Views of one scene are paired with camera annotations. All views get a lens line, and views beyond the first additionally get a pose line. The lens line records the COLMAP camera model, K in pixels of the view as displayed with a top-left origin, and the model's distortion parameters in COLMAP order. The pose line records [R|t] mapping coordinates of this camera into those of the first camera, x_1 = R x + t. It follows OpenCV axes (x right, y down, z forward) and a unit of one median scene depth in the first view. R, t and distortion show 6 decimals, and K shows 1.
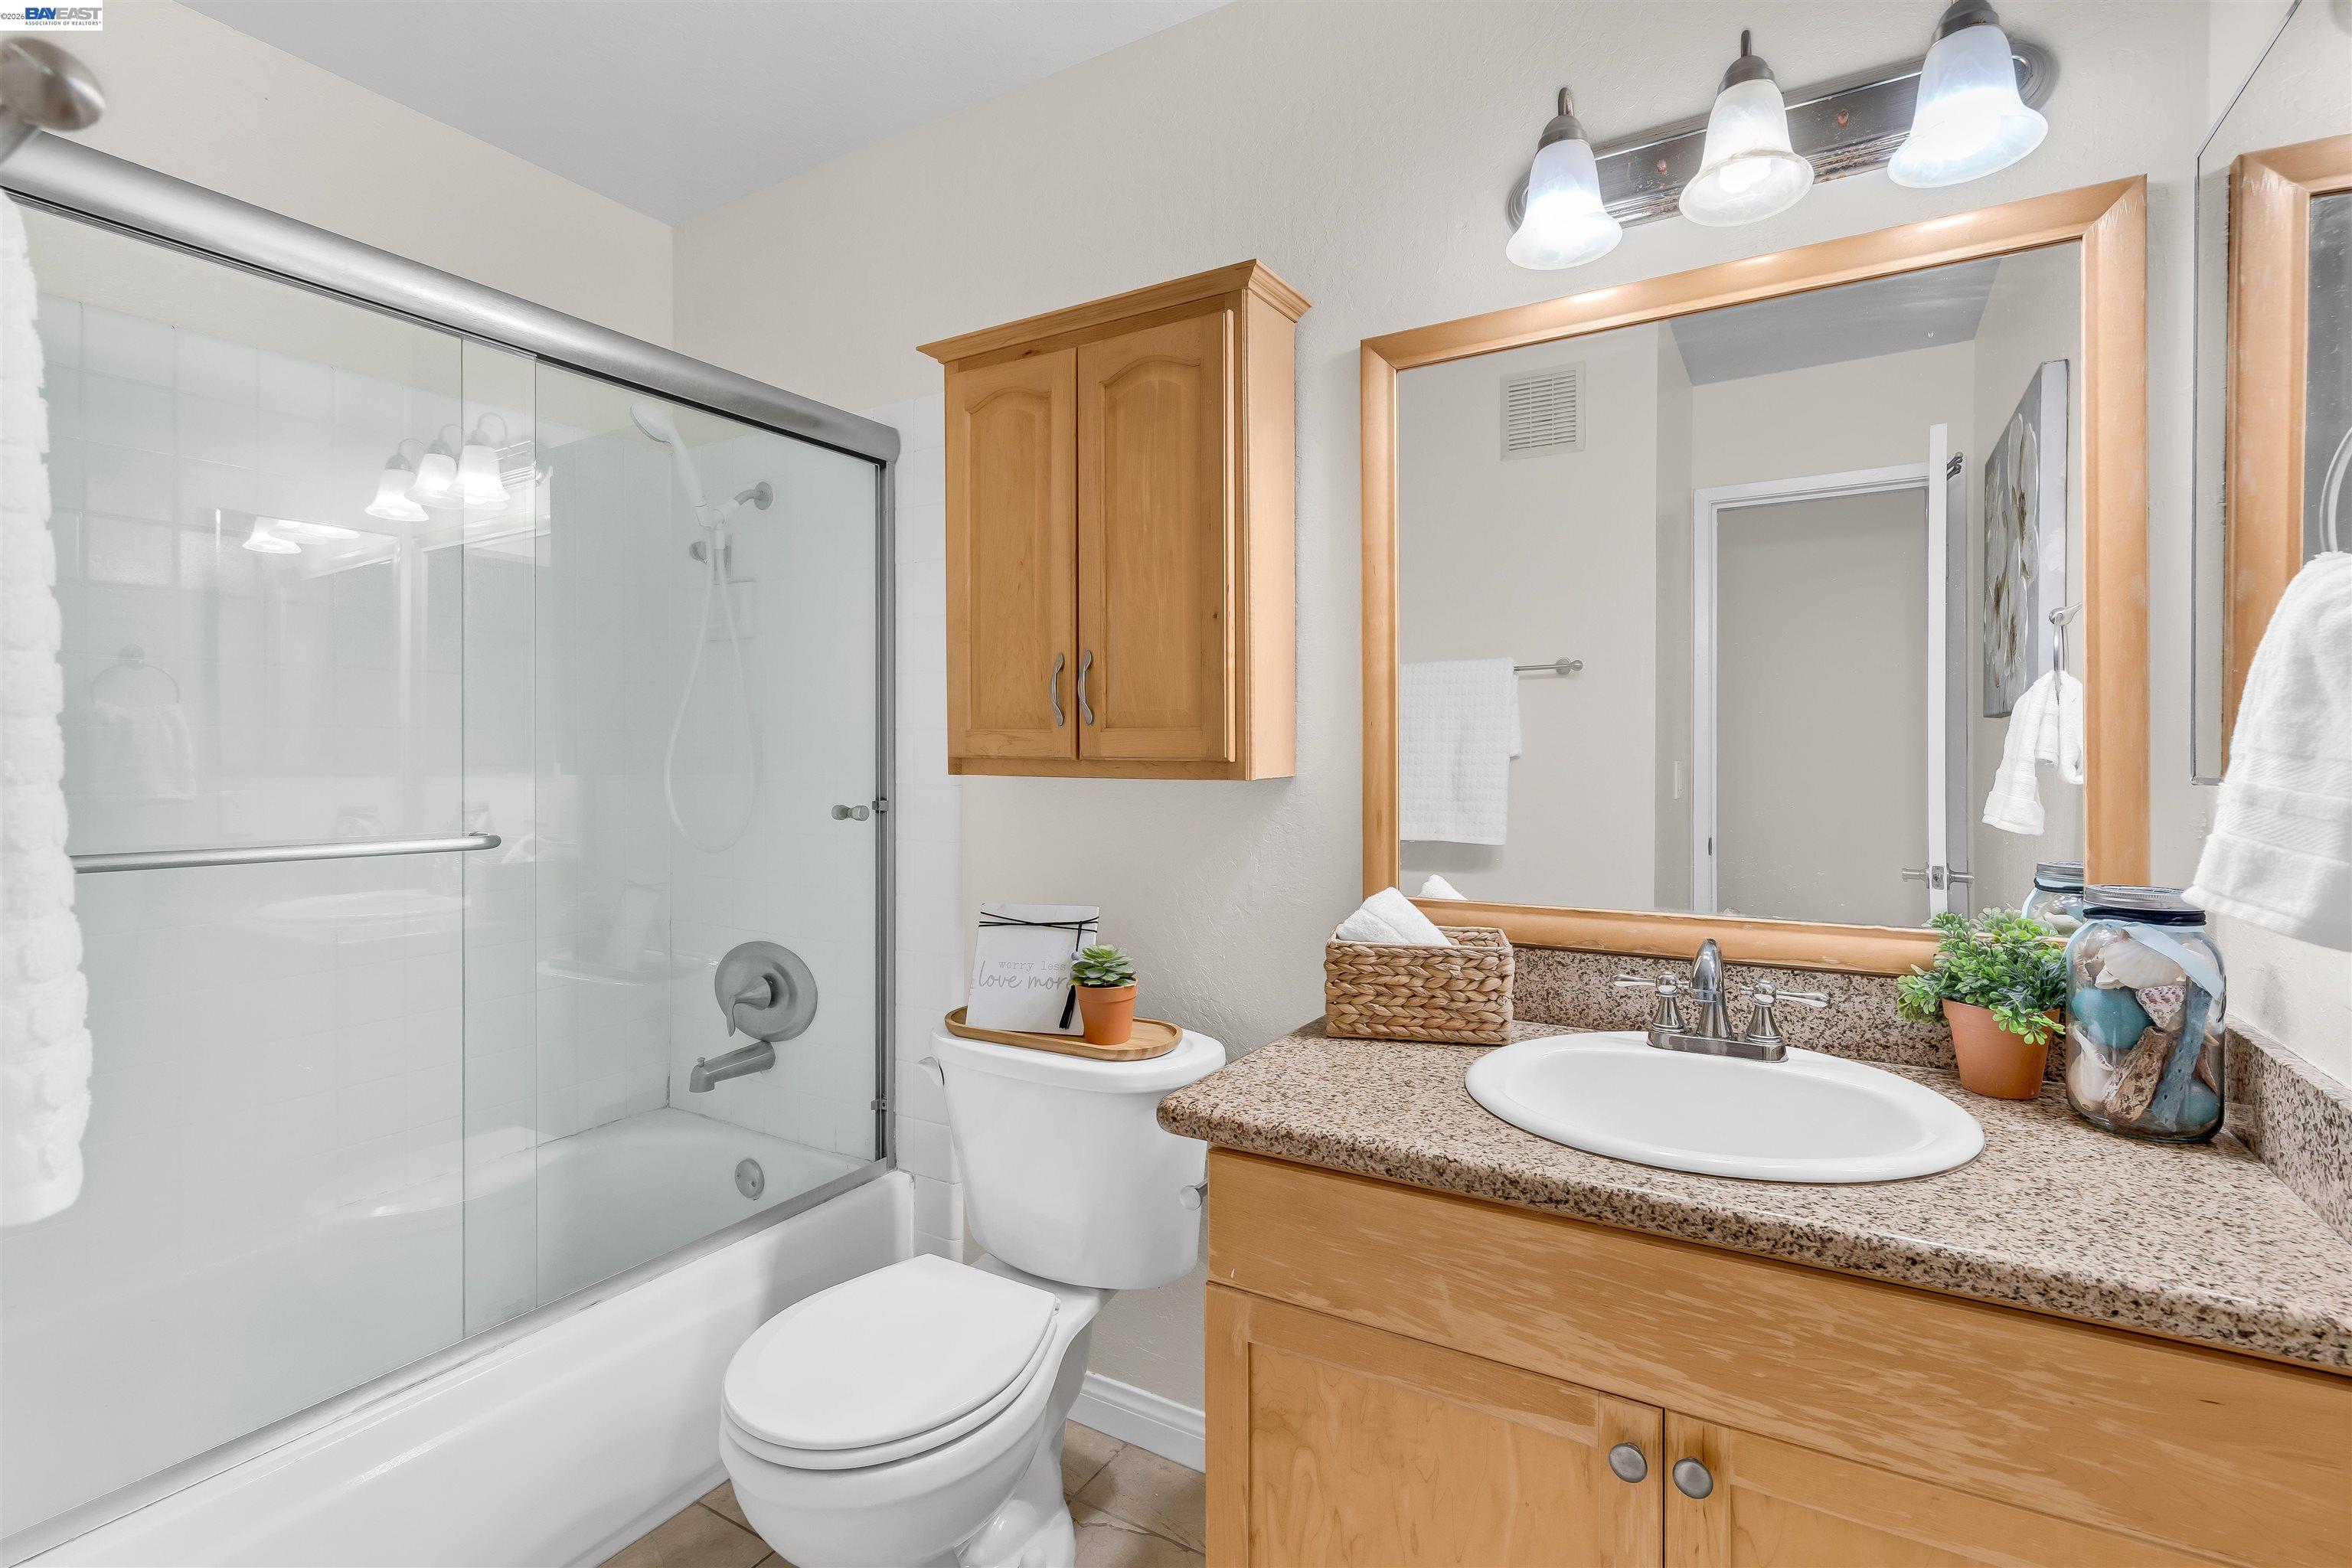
lens RADIAL K [[1089.9, 0, 1192.7], [0, 1089.9, 762.9], [0, 0, 1]] dist [-0.003342, 0.002082]
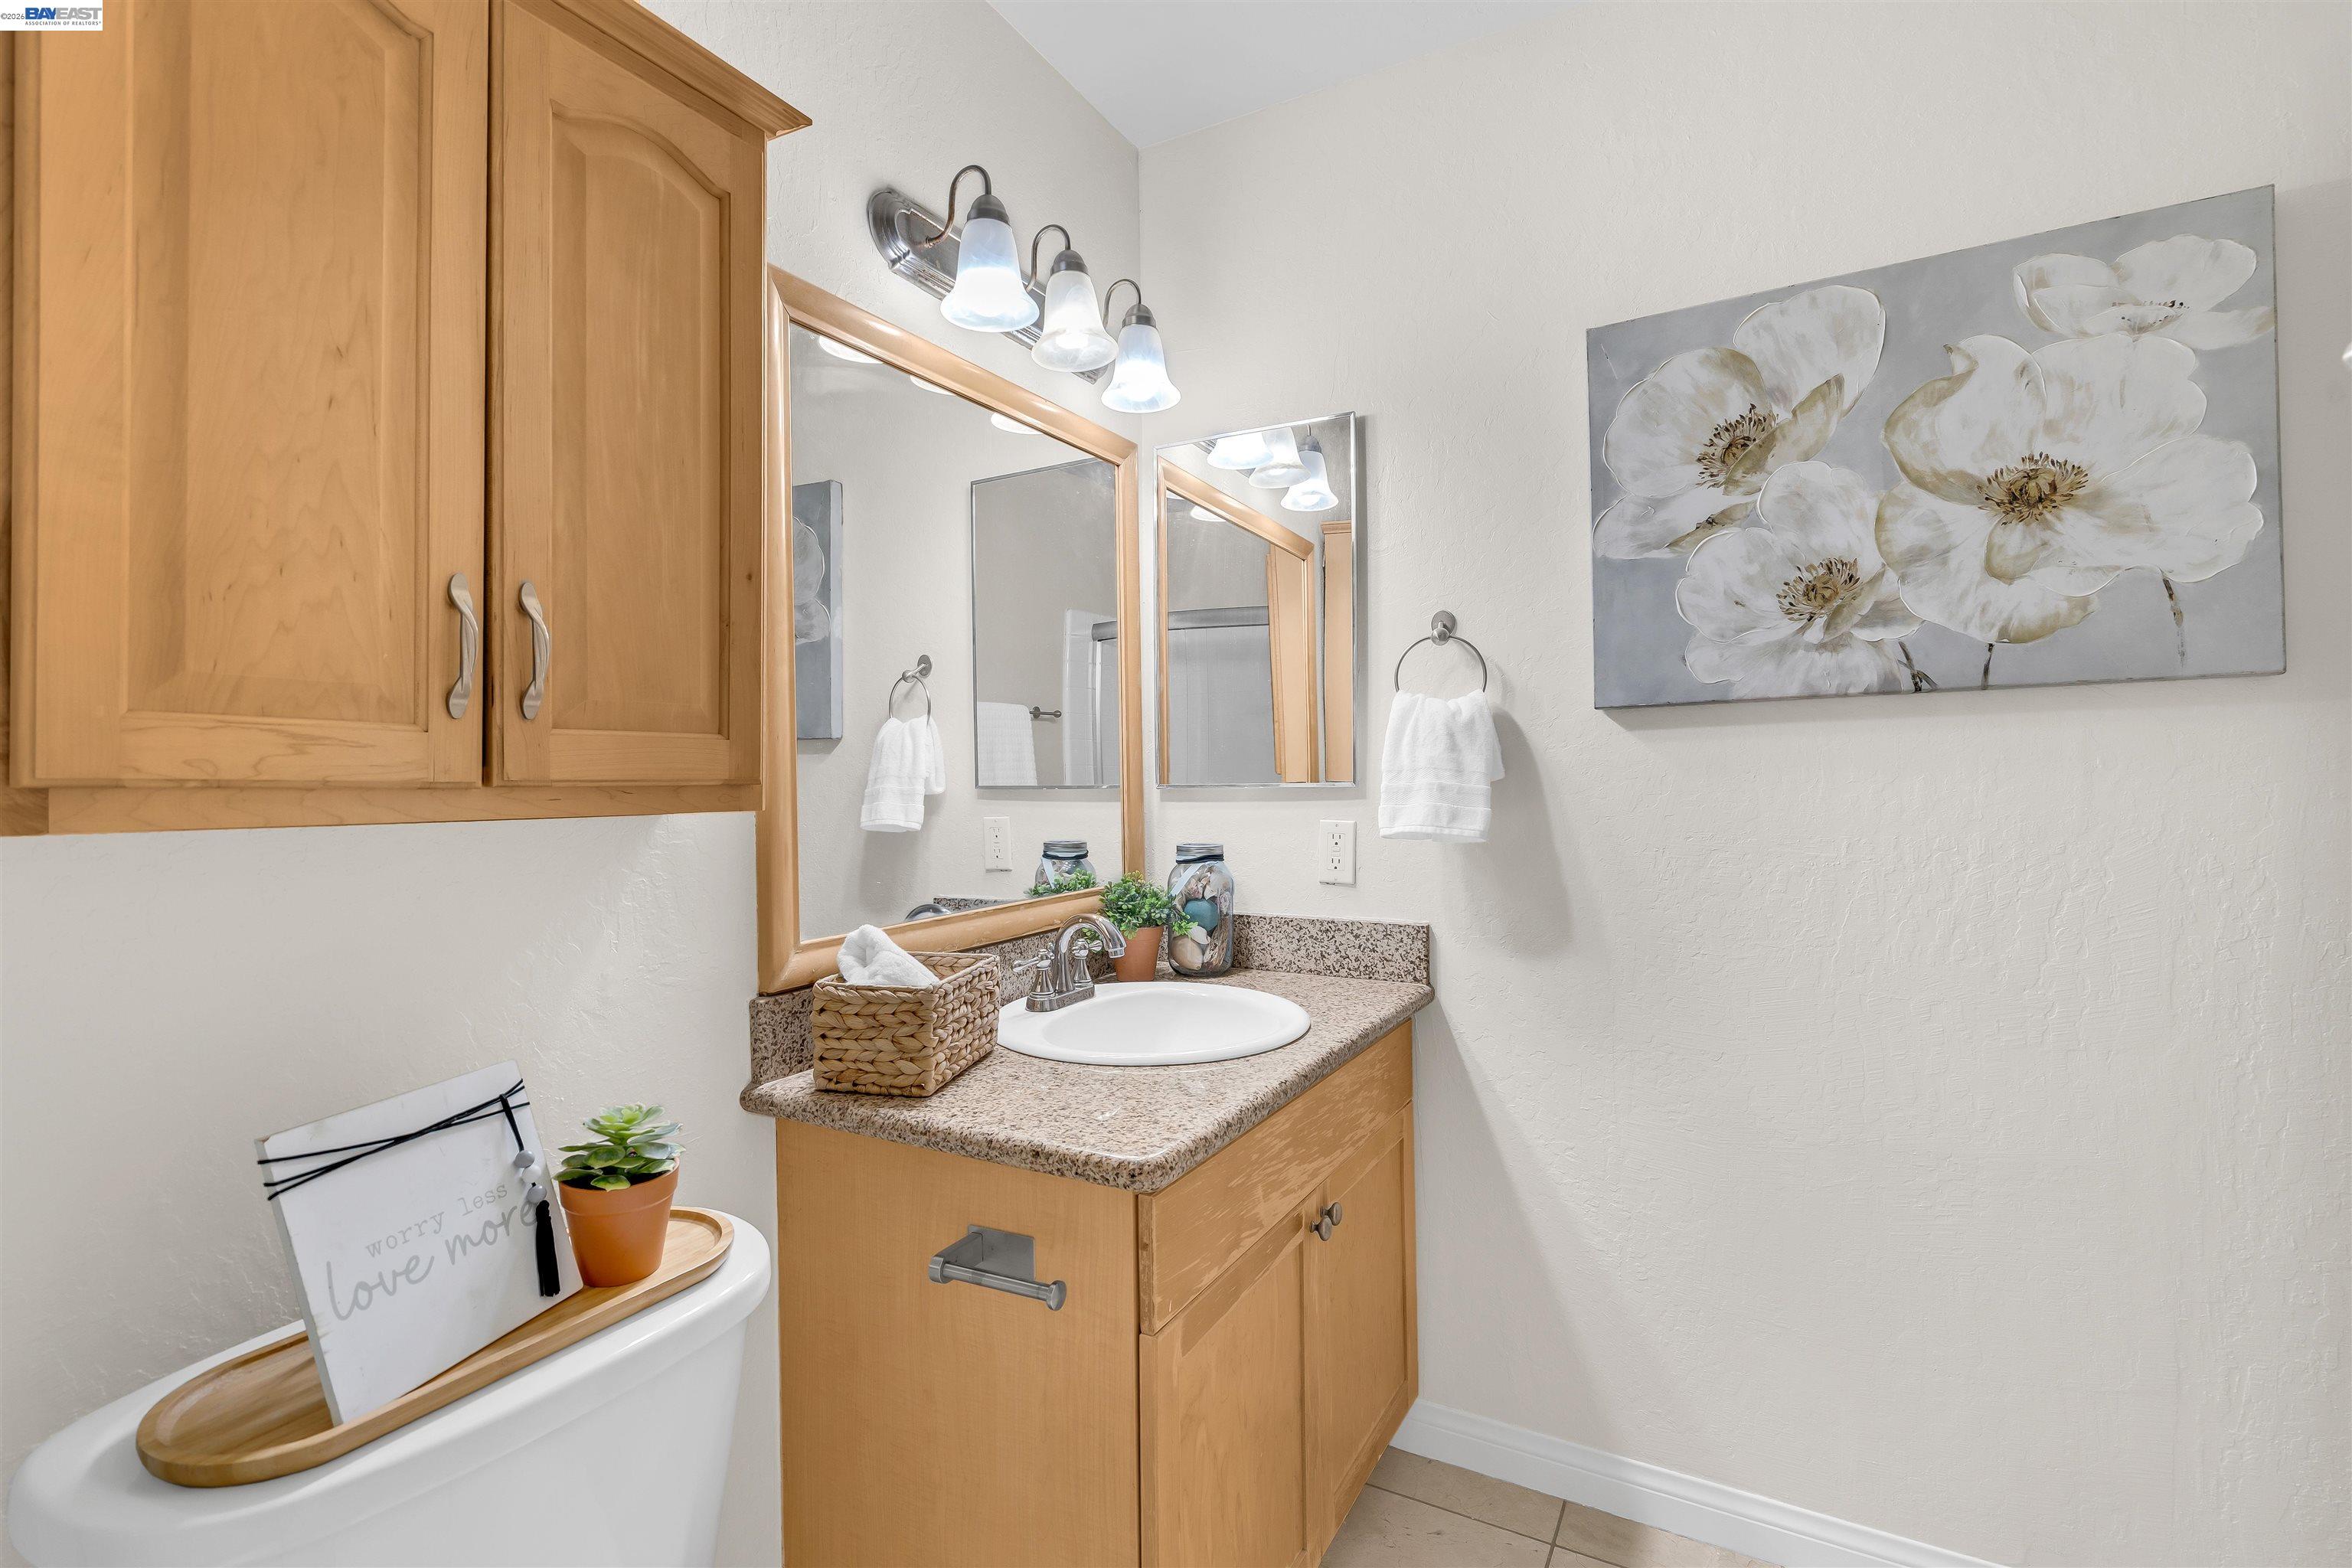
lens RADIAL K [[1089.9, 0, 1192.2], [0, 1089.9, 779.6], [0, 0, 1]] dist [-0.003342, 0.002082]
pose [[-0.027557, -0.004735, 0.999609, -0.638198], [0.015844, 0.999861, 0.005173, -0.003378], [-0.999495, 0.015981, -0.027478, 0.686668]]
